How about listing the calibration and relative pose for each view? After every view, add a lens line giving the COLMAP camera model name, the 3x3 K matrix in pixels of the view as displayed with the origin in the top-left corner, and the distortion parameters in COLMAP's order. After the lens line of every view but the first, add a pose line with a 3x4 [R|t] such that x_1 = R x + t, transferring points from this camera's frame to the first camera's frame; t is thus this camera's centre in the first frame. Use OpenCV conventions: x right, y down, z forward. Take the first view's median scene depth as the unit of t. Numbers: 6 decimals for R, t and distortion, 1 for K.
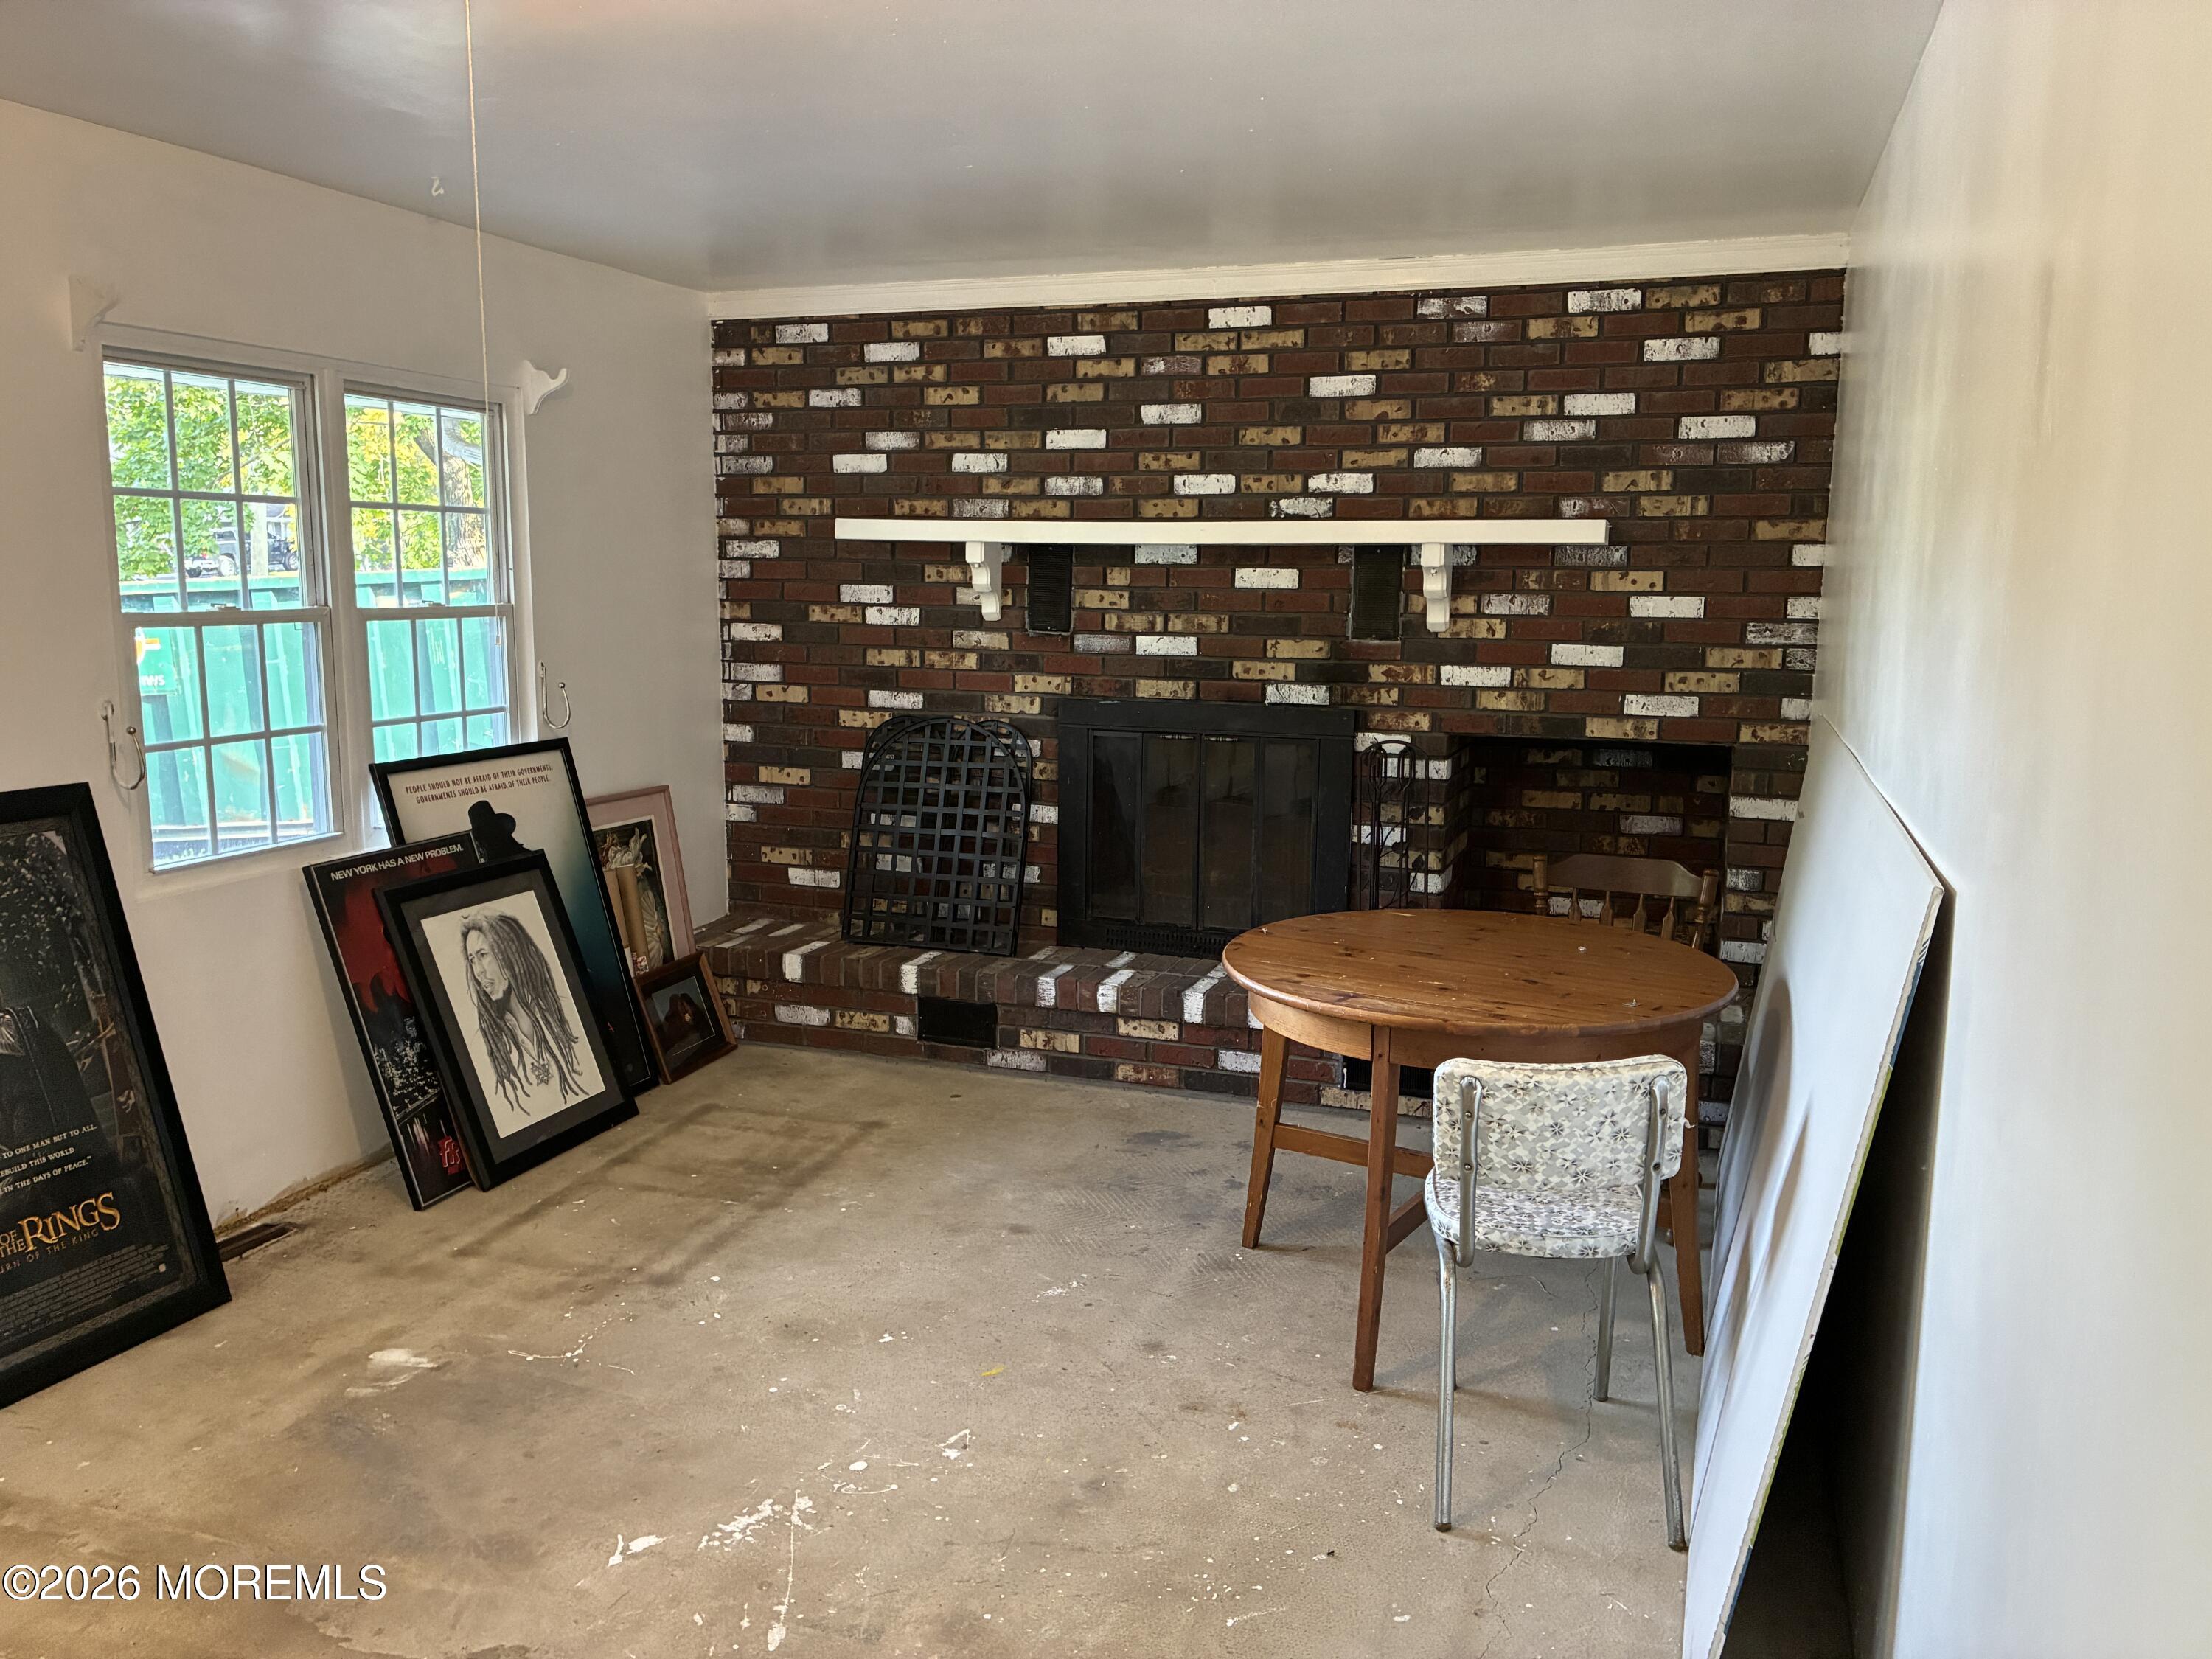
lens RADIAL K [[1670.9, 0, 1100.1], [0, 1670.9, 847.7], [0, 0, 1]] dist [-0.000100, -0.014559]
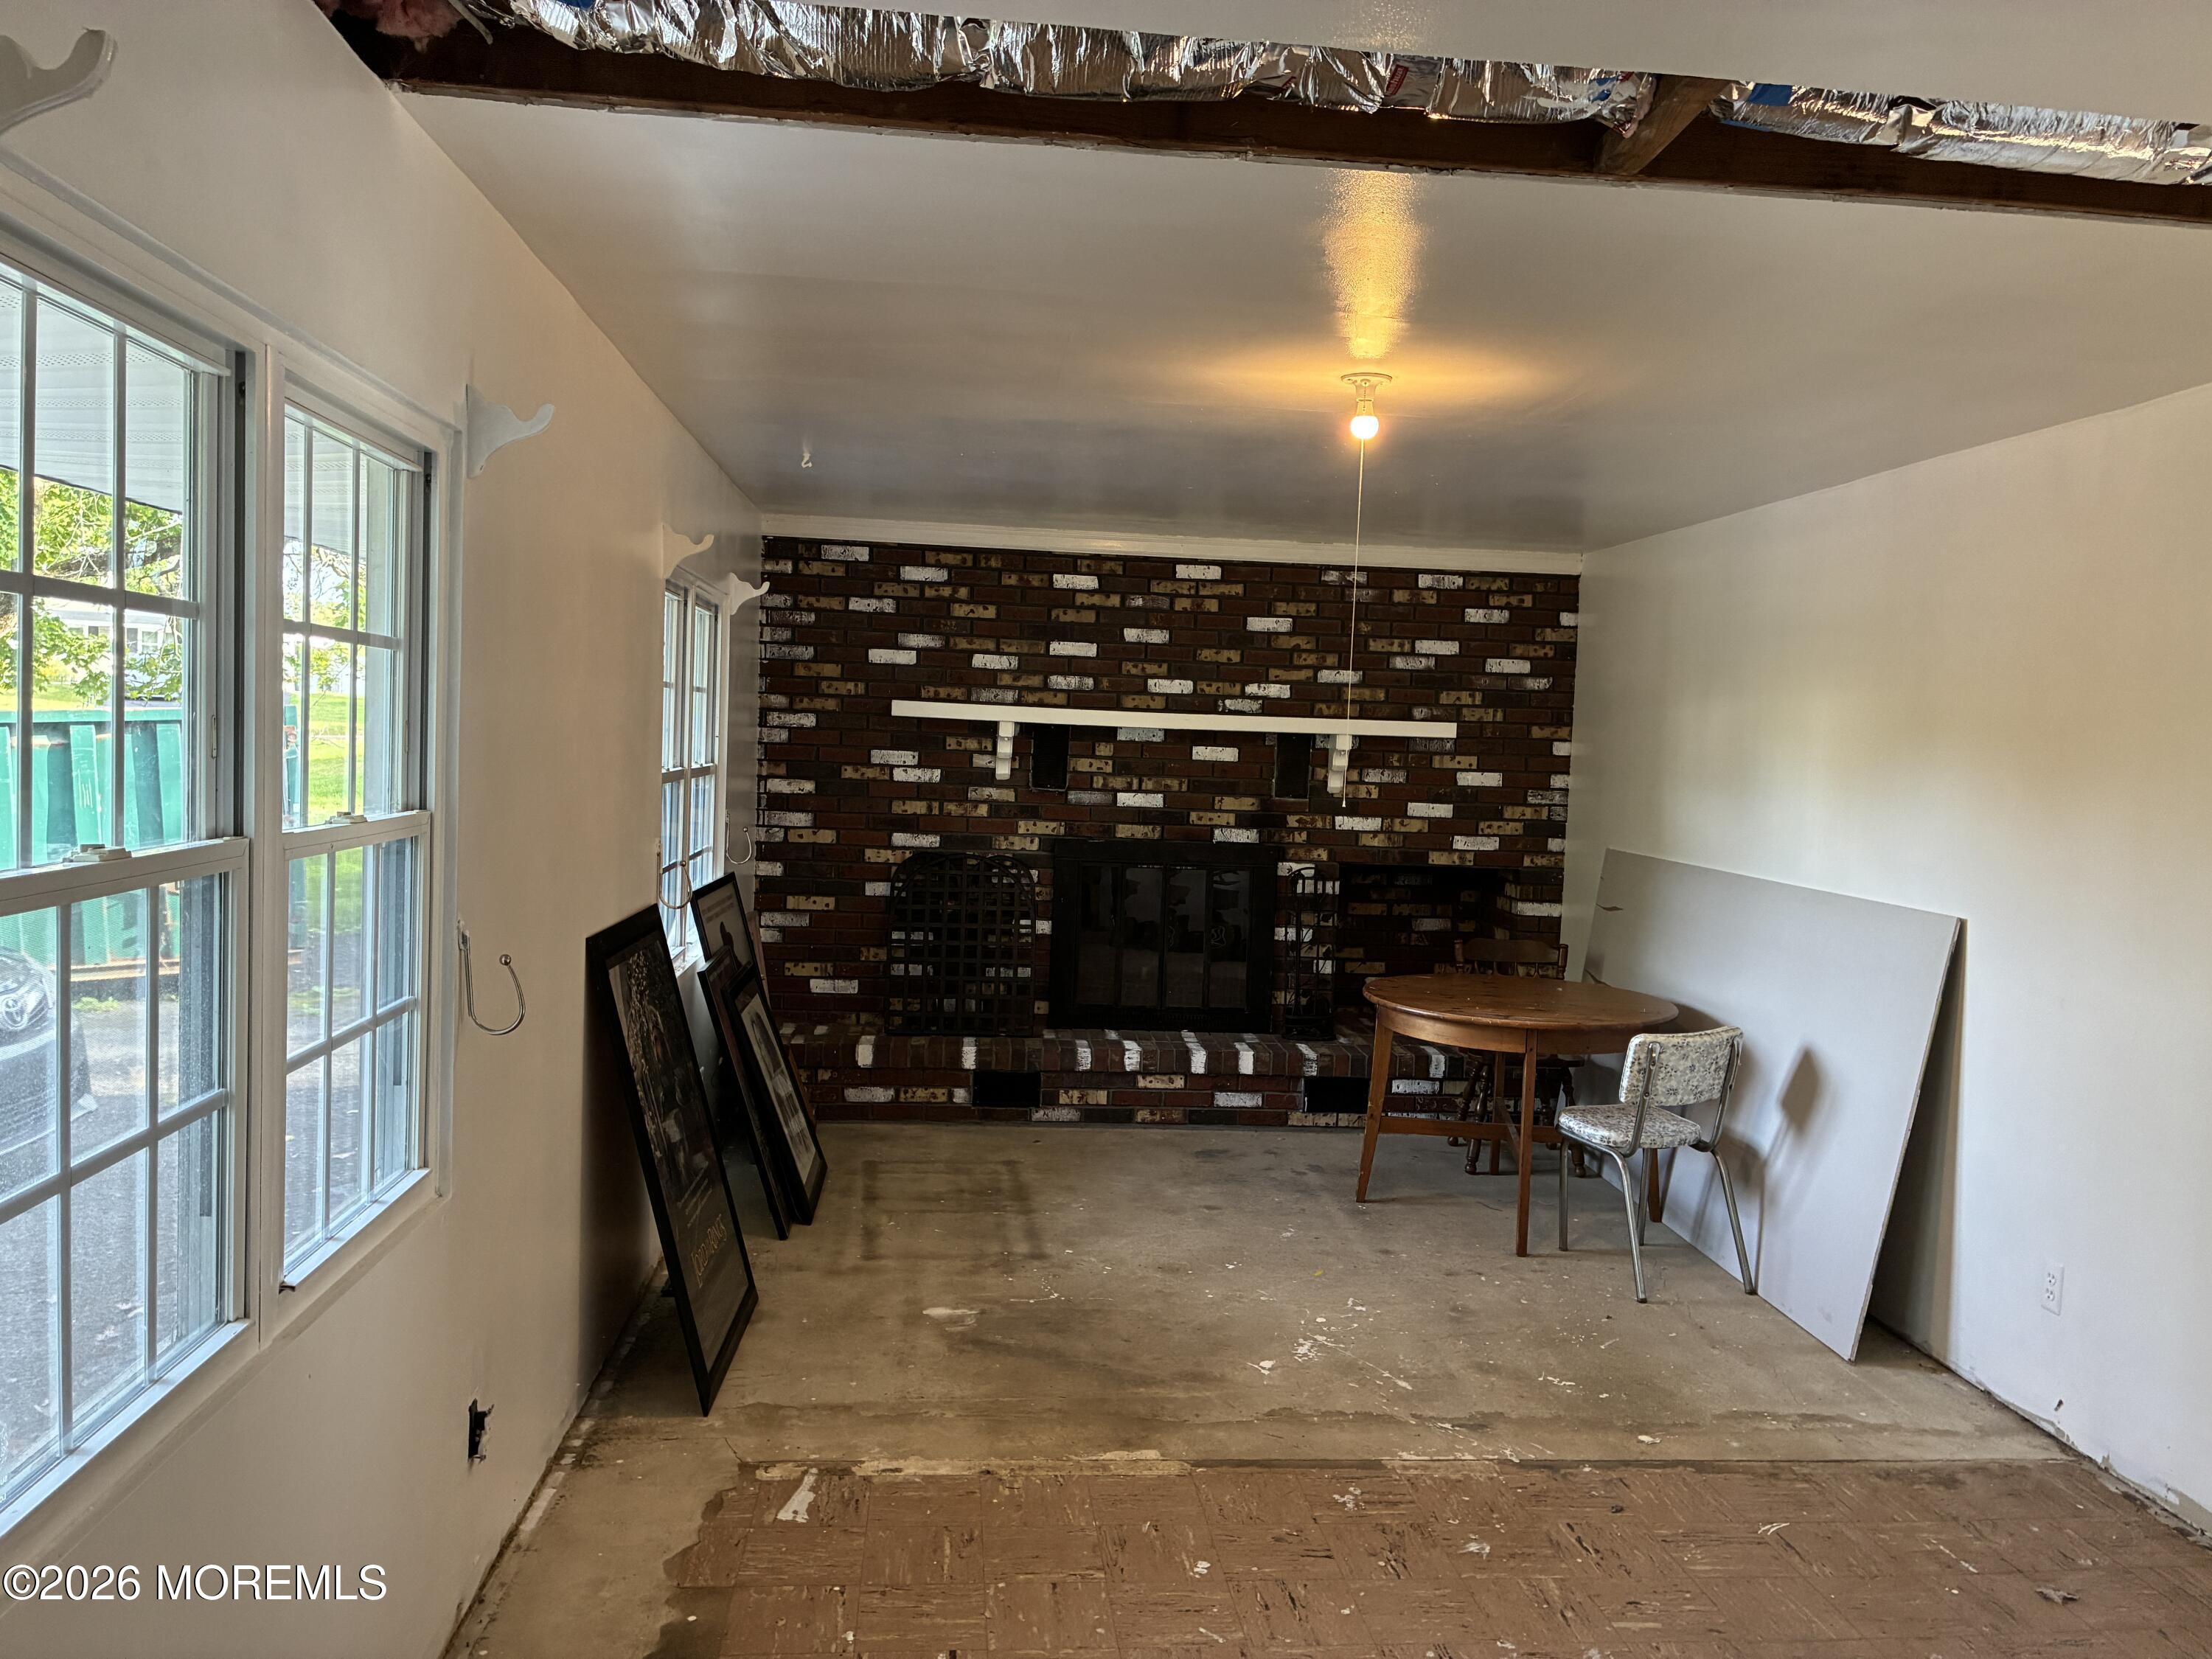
lens RADIAL K [[1670.9, 0, 1110.8], [0, 1670.9, 819.9], [0, 0, 1]] dist [-0.000100, -0.014559]
pose [[0.910405, 0.003047, 0.413707, -0.585001], [0.038923, 0.994907, -0.092981, 0.022135], [-0.411883, 0.100753, 0.905650, -0.240381]]
